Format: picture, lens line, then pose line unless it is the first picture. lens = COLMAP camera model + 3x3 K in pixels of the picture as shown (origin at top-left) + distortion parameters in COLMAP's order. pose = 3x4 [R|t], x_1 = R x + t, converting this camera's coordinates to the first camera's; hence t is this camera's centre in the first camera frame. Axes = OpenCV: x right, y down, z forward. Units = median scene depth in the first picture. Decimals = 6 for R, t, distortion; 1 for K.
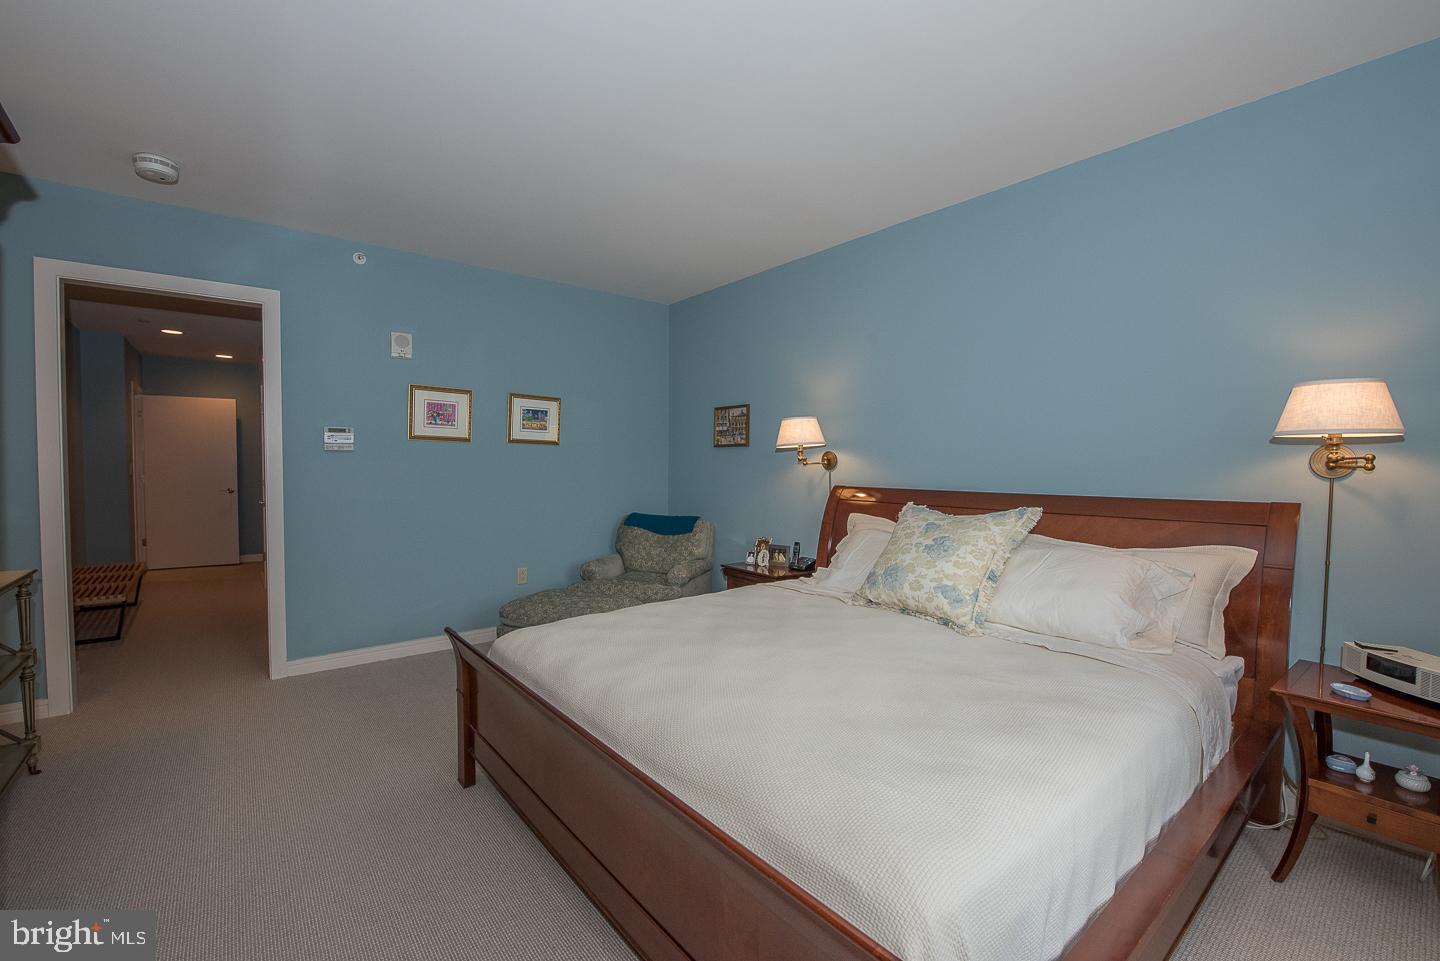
lens RADIAL K [[596.5, 0, 722.4], [0, 596.5, 485.4], [0, 0, 1]] dist [-0.002557, -0.000177]
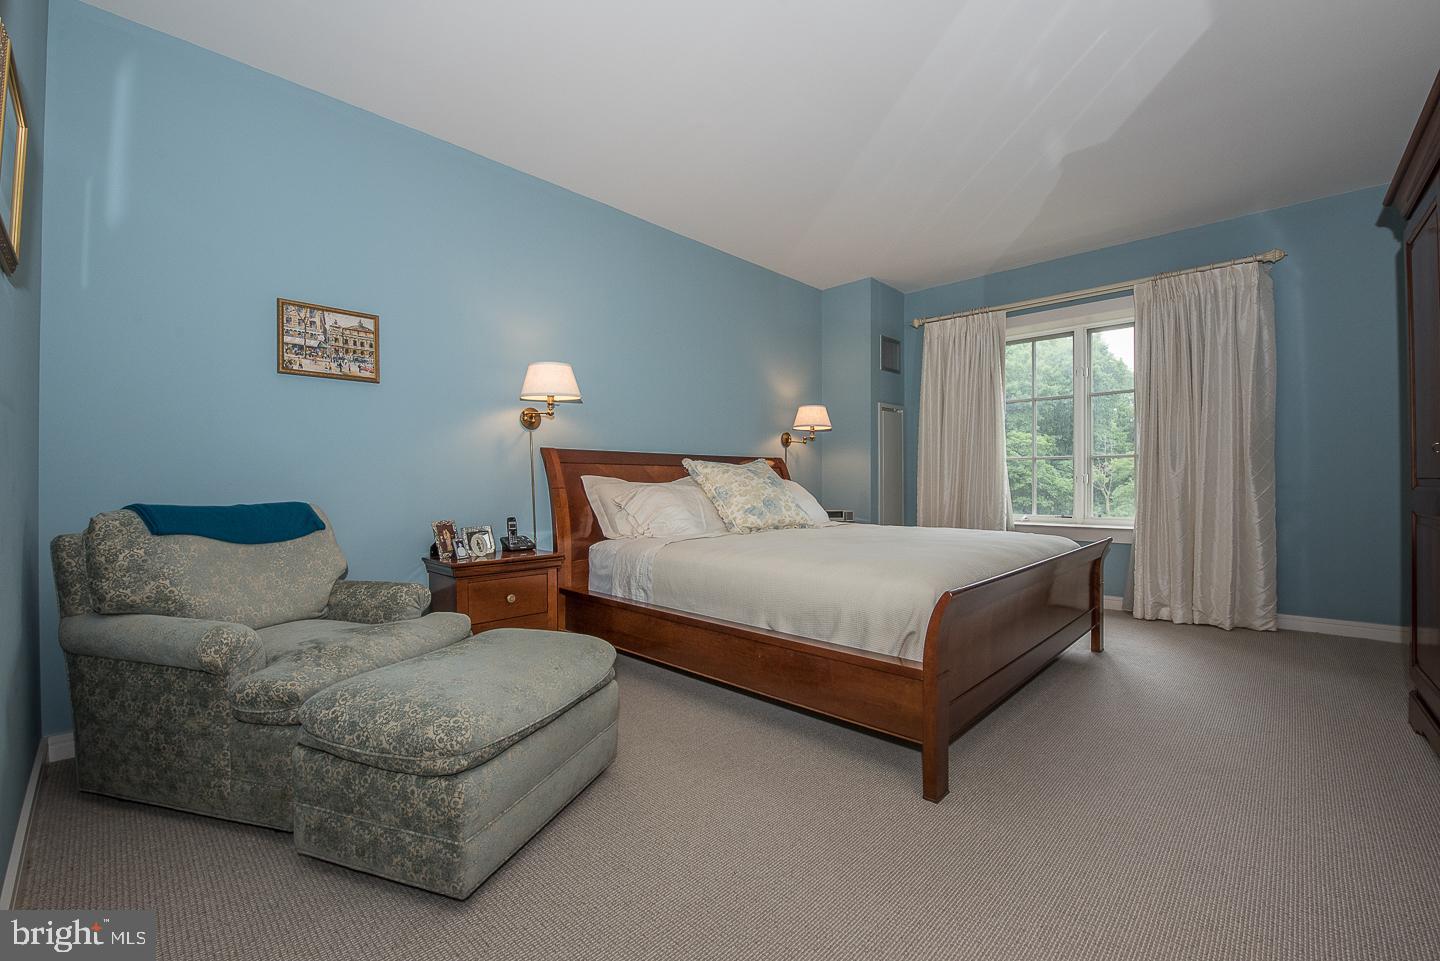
lens RADIAL K [[596.5, 0, 723.1], [0, 596.5, 478.7], [0, 0, 1]] dist [-0.002557, -0.000177]
pose [[-0.120605, -0.004058, 0.992692, -0.618136], [0.030853, 0.999493, 0.007835, 0.040638], [-0.992221, 0.031573, -0.120419, 0.713314]]
